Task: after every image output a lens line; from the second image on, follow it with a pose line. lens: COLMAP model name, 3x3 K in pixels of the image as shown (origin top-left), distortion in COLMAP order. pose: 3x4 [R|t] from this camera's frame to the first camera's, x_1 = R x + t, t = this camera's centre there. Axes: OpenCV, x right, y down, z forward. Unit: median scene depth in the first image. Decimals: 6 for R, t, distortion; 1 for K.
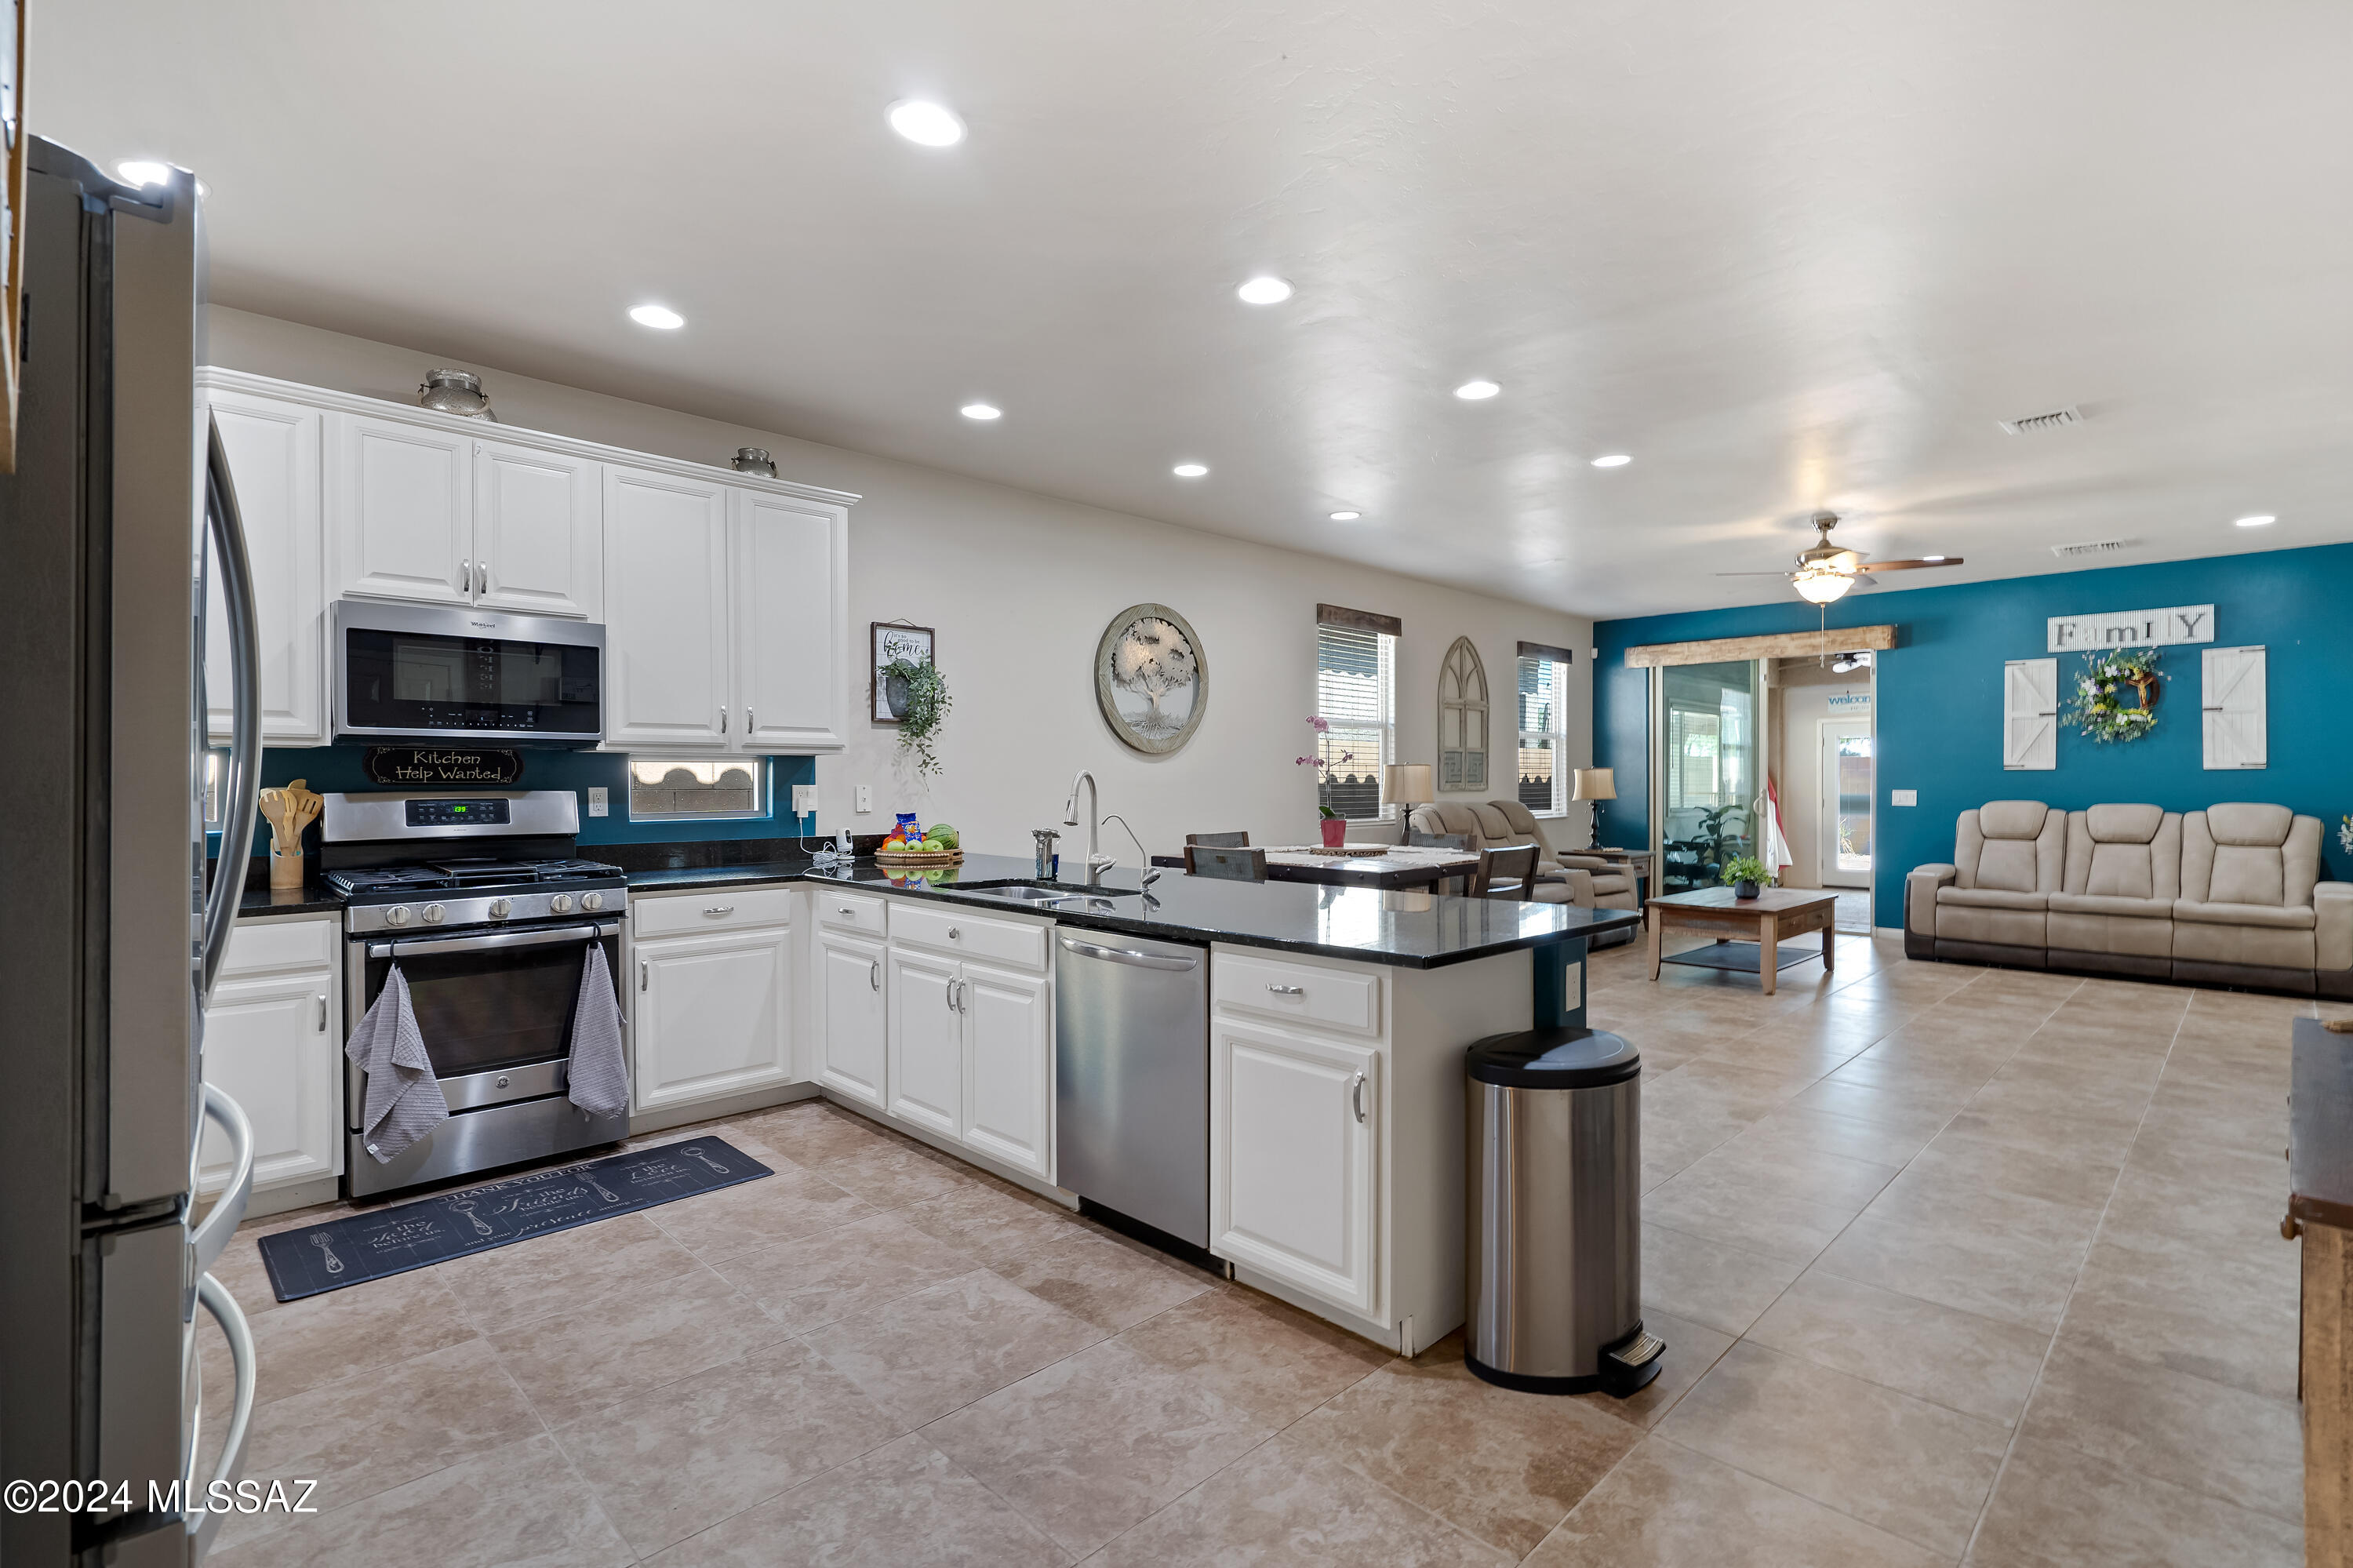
lens RADIAL K [[1091.8, 0, 1181.5], [0, 1091.8, 791.5], [0, 0, 1]] dist [-0.007815, 0.003501]
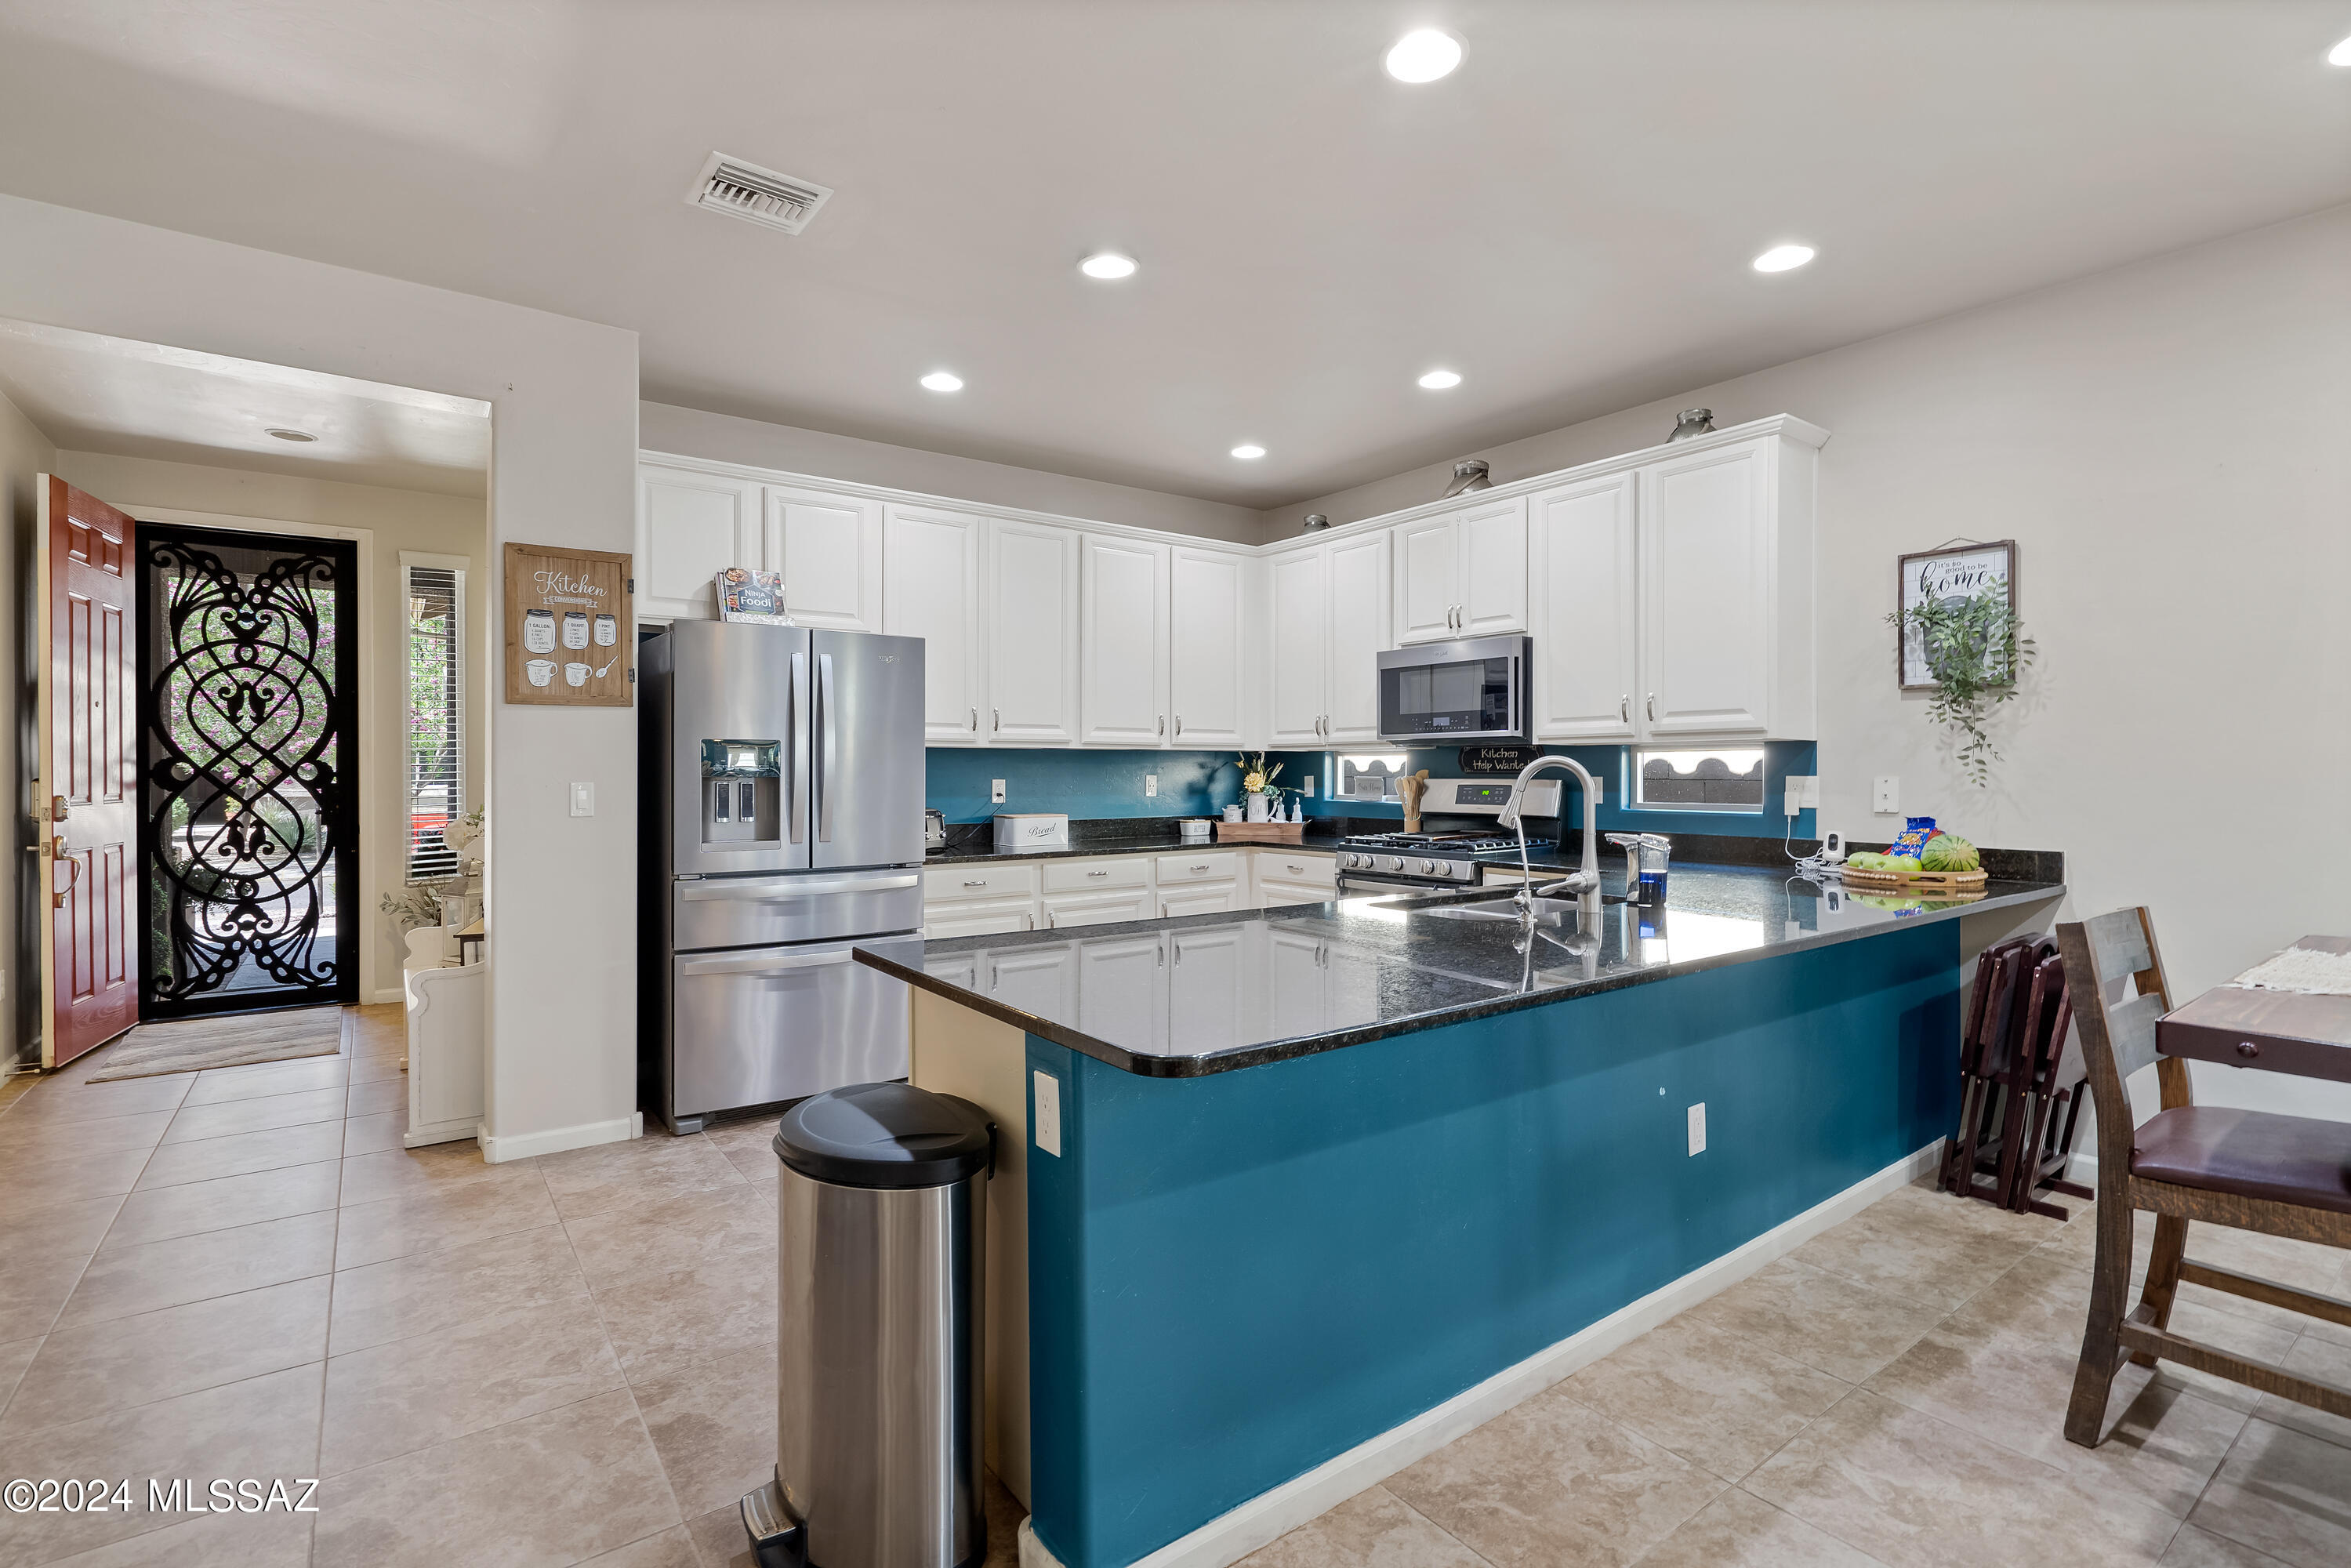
lens RADIAL K [[1090.8, 0, 1188.8], [0, 1090.8, 773.1], [0, 0, 1]] dist [-0.007815, 0.003501]
pose [[-0.139360, 0.000718, -0.990242, 0.403796], [-0.011513, 0.999931, 0.002345, -0.003703], [0.990175, 0.011728, -0.139342, 0.496960]]
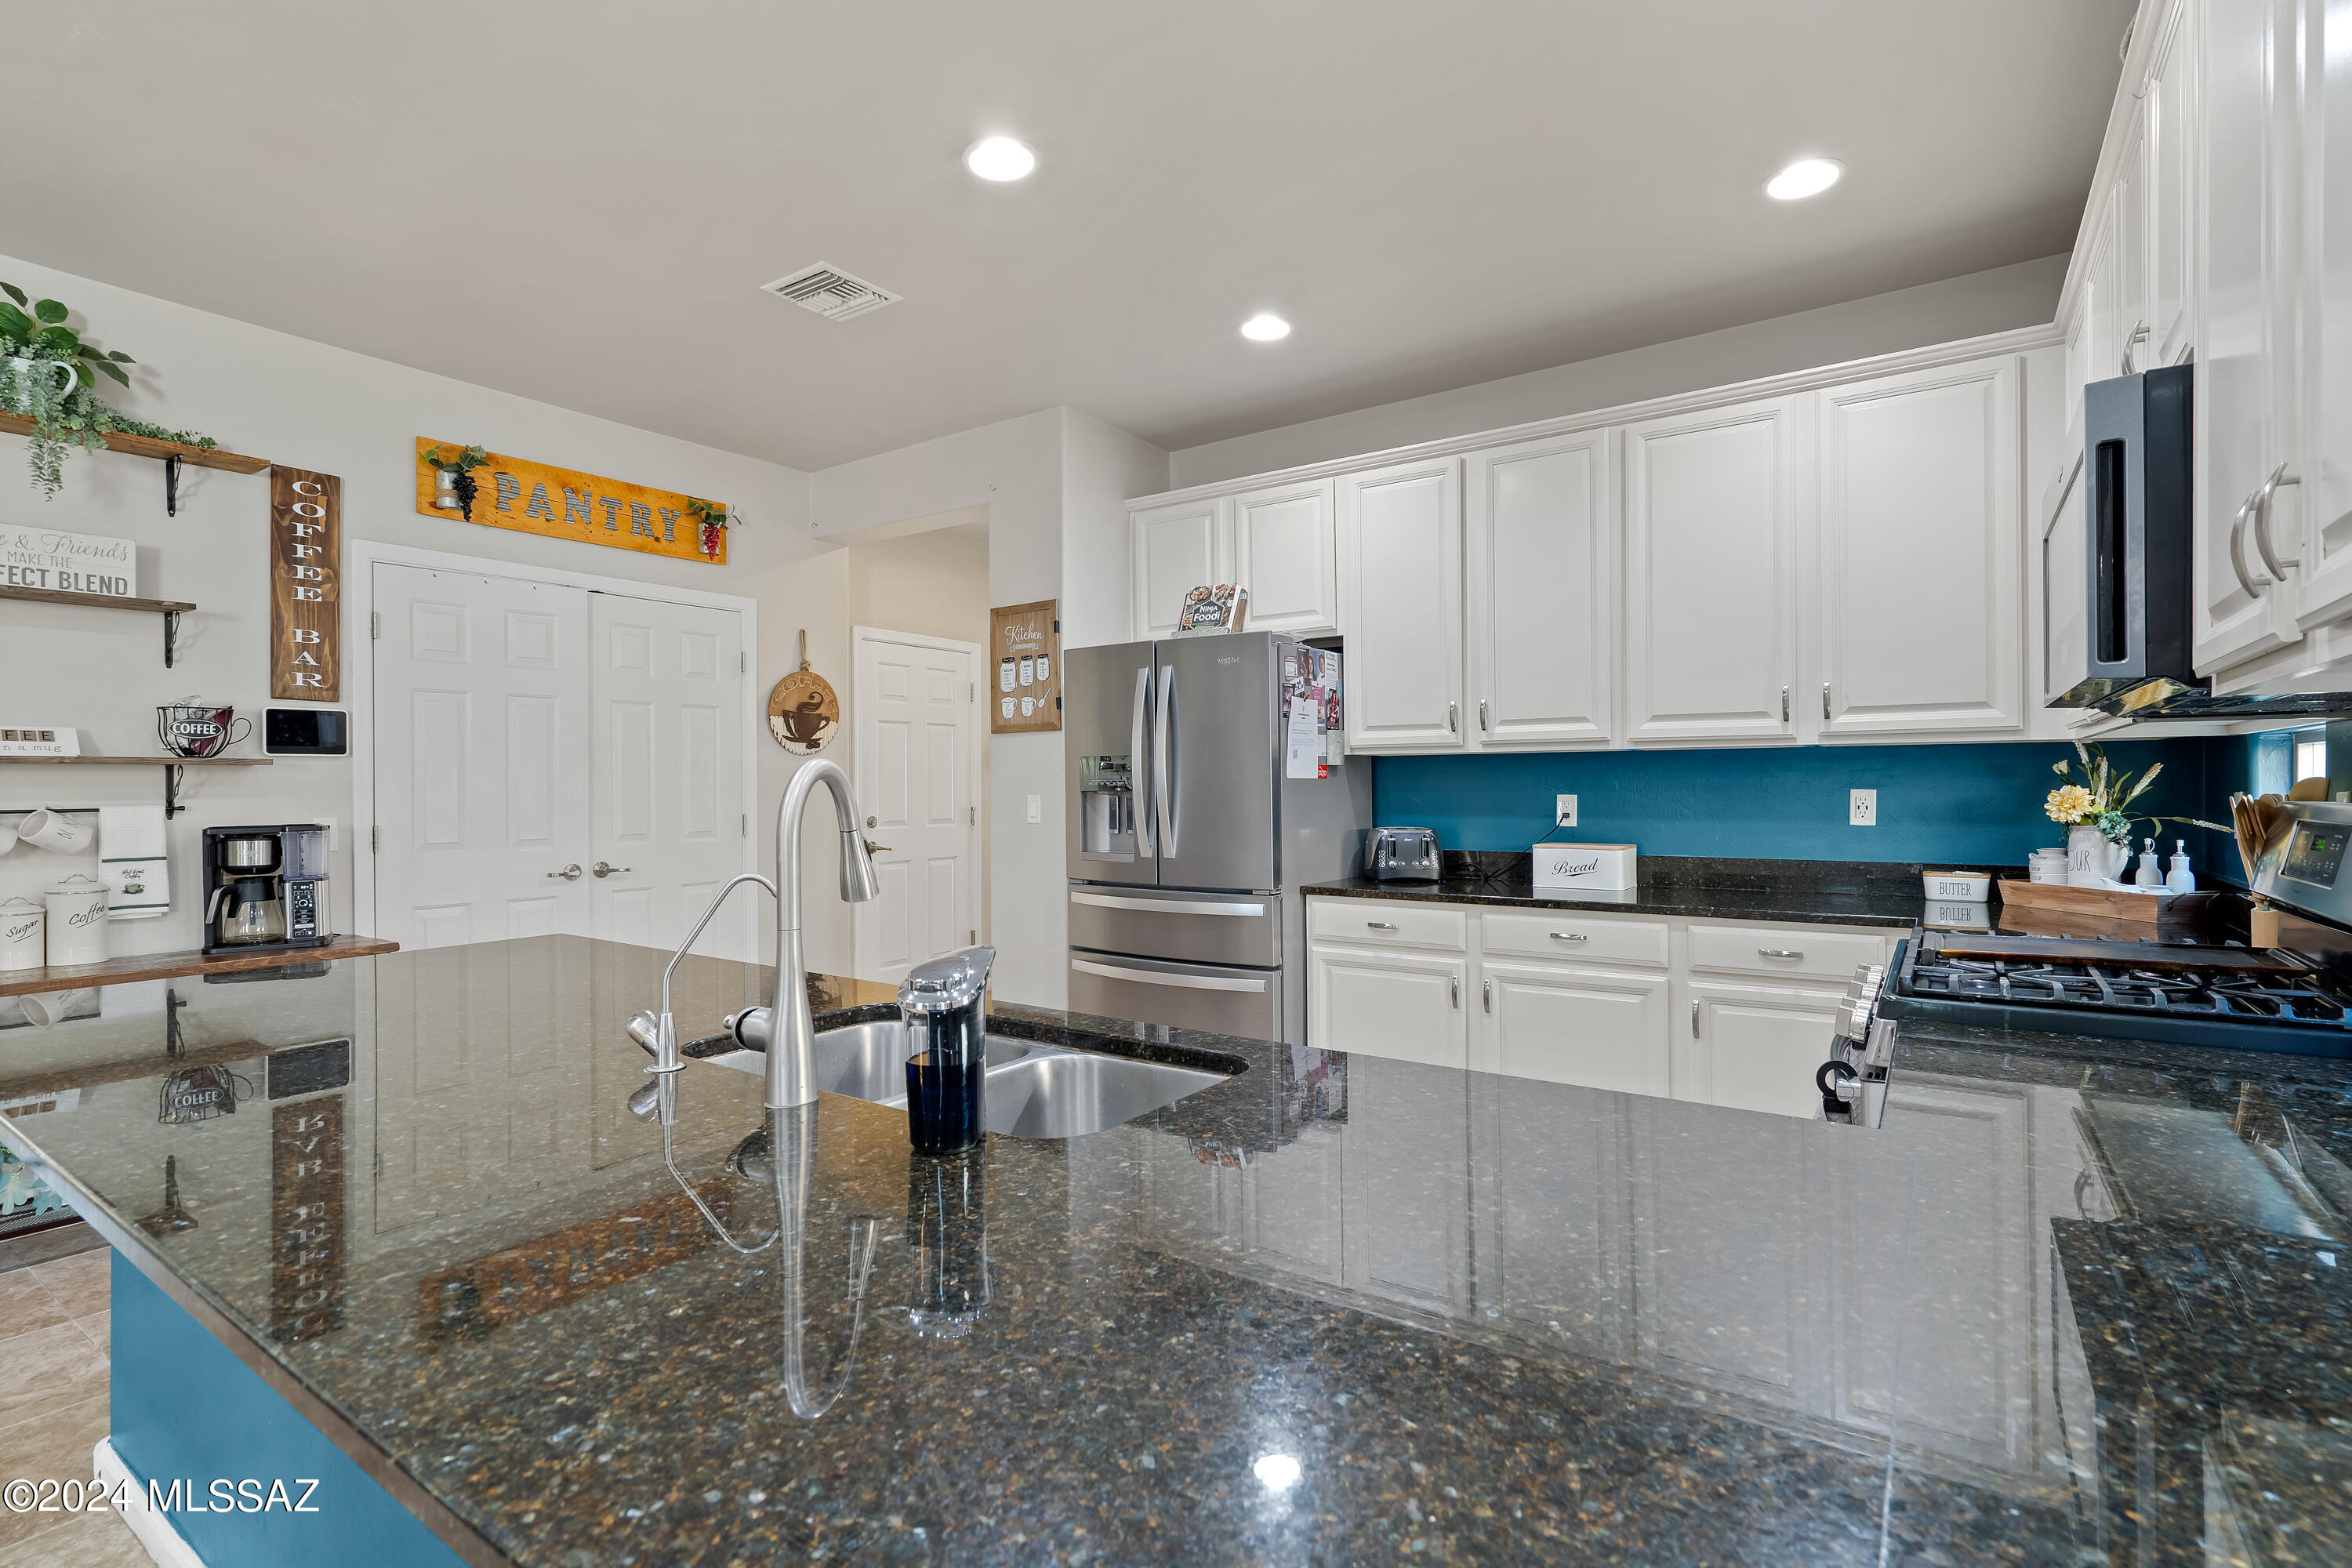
lens RADIAL K [[1091.3, 0, 1191.9], [0, 1091.3, 782.2], [0, 0, 1]] dist [-0.007815, 0.003501]
pose [[-0.983303, 0.004565, -0.181917, -0.086126], [0.002664, 0.999939, 0.010692, -0.009097], [0.181955, 0.010028, -0.983256, 0.799900]]
